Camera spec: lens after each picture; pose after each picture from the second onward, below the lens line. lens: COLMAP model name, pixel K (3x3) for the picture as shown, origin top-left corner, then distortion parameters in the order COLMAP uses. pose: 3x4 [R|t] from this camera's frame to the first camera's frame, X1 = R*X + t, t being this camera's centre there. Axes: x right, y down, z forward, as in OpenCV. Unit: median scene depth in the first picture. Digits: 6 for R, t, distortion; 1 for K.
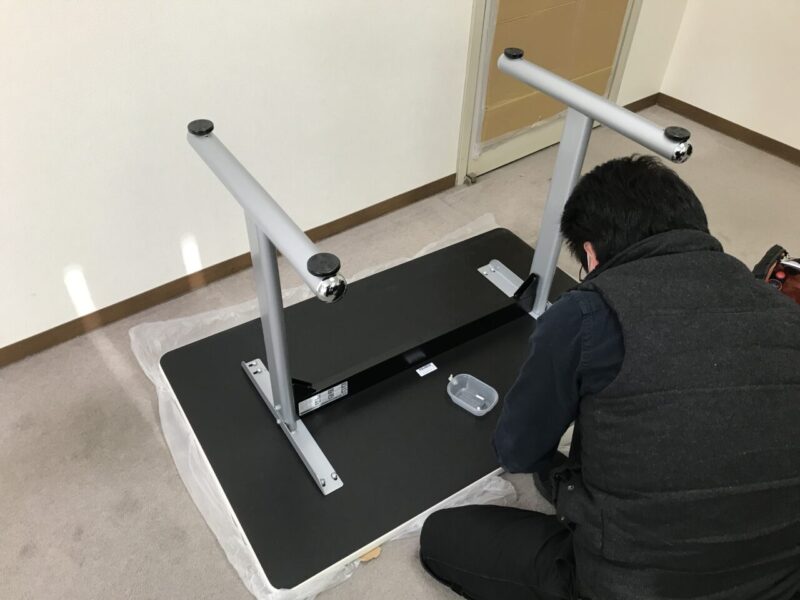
lens RADIAL K [[647.0, 0, 400.0], [0, 647.0, 300.0], [0, 0, 1]] dist [0.009991, 0.003919]
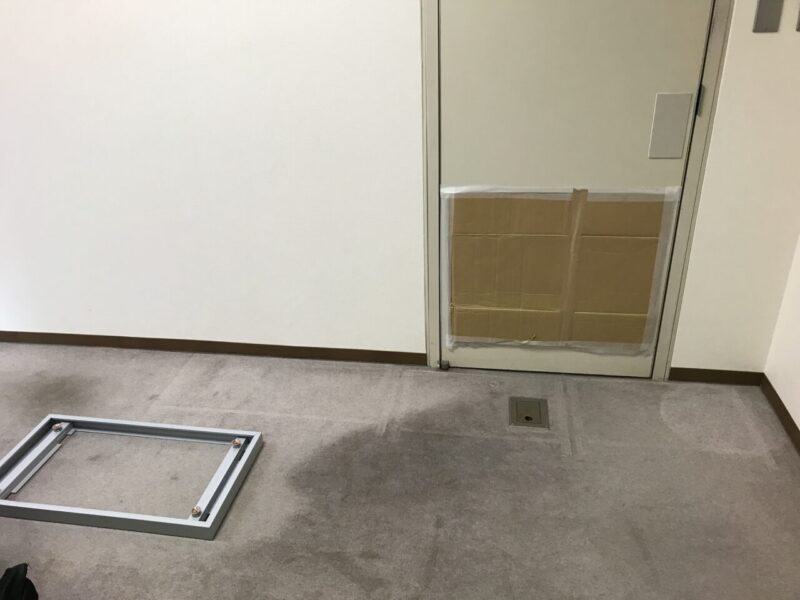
lens RADIAL K [[647.0, 0, 400.0], [0, 647.0, 300.0], [0, 0, 1]] dist [0.009991, 0.003919]
pose [[0.706249, 0.286627, -0.647346, 0.728081], [-0.442196, 0.892671, -0.087182, -0.161906], [0.552879, 0.347826, 0.757194, 0.121561]]
